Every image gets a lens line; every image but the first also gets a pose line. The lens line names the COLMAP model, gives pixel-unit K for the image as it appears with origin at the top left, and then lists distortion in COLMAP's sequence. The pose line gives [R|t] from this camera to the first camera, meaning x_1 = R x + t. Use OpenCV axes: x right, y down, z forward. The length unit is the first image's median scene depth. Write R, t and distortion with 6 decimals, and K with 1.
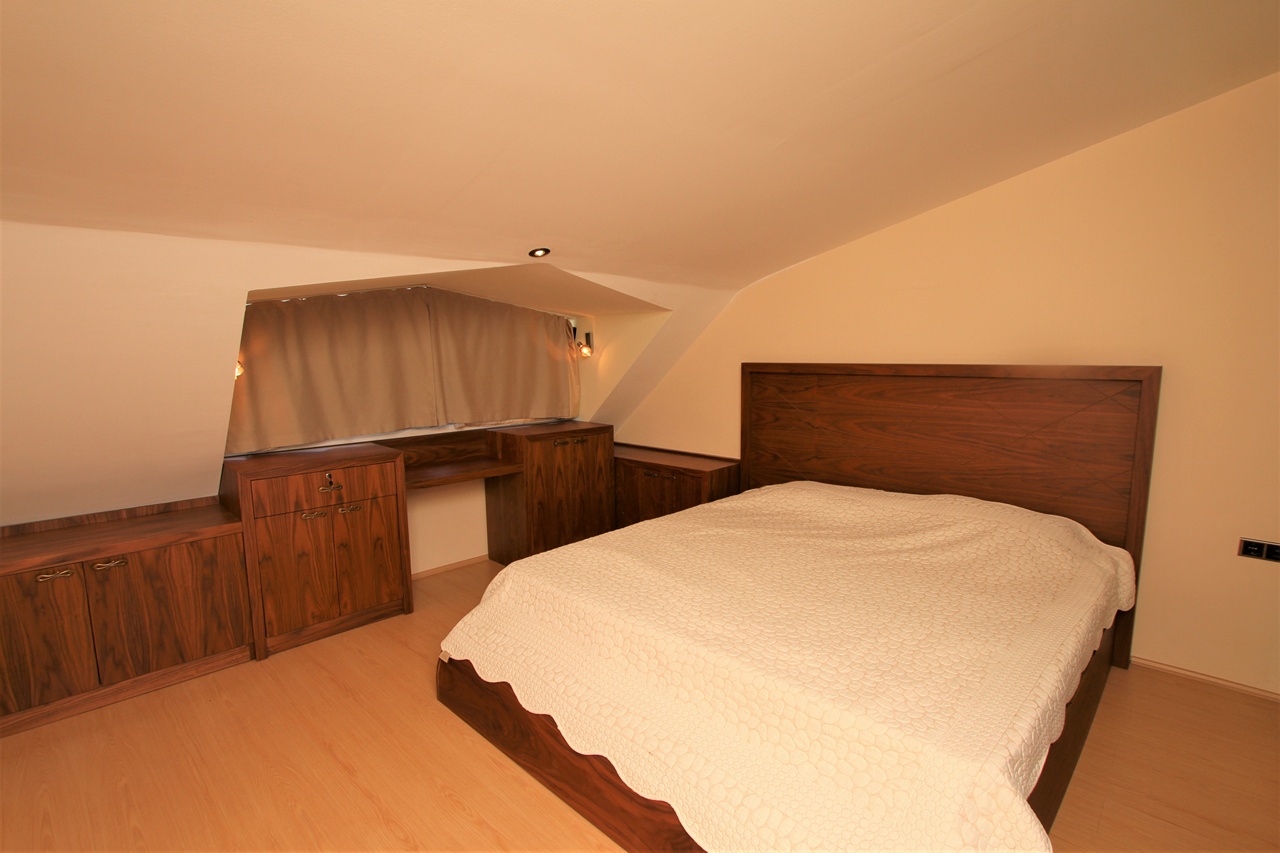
lens RADIAL K [[608.2, 0, 647.3], [0, 608.2, 441.4], [0, 0, 1]] dist [-0.015701, 0.000793]
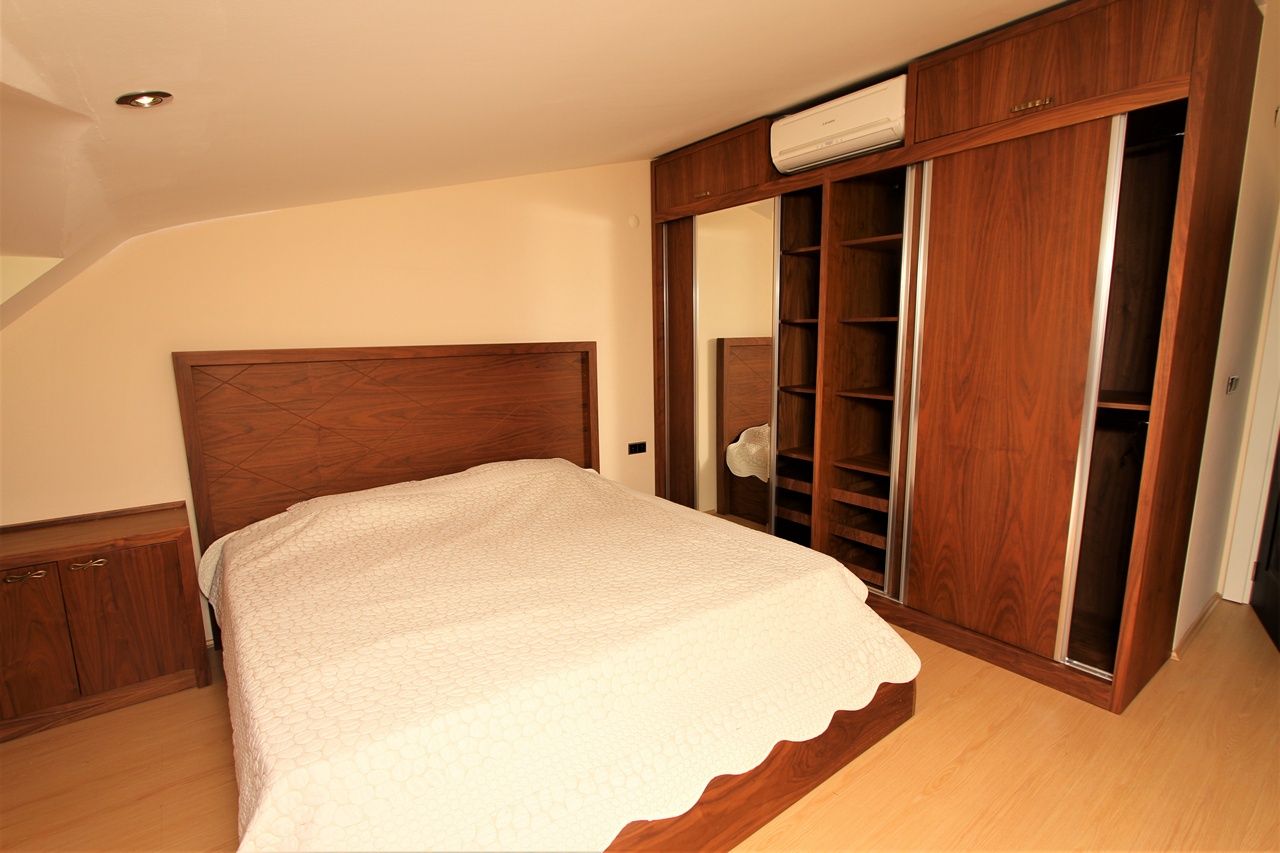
lens RADIAL K [[608.2, 0, 647.3], [0, 608.2, 441.4], [0, 0, 1]] dist [-0.015701, 0.000793]
pose [[0.147167, -0.166385, 0.975017, -0.515321], [0.158007, 0.977046, 0.142882, -0.061918], [-0.976410, 0.133032, 0.170079, 0.521112]]
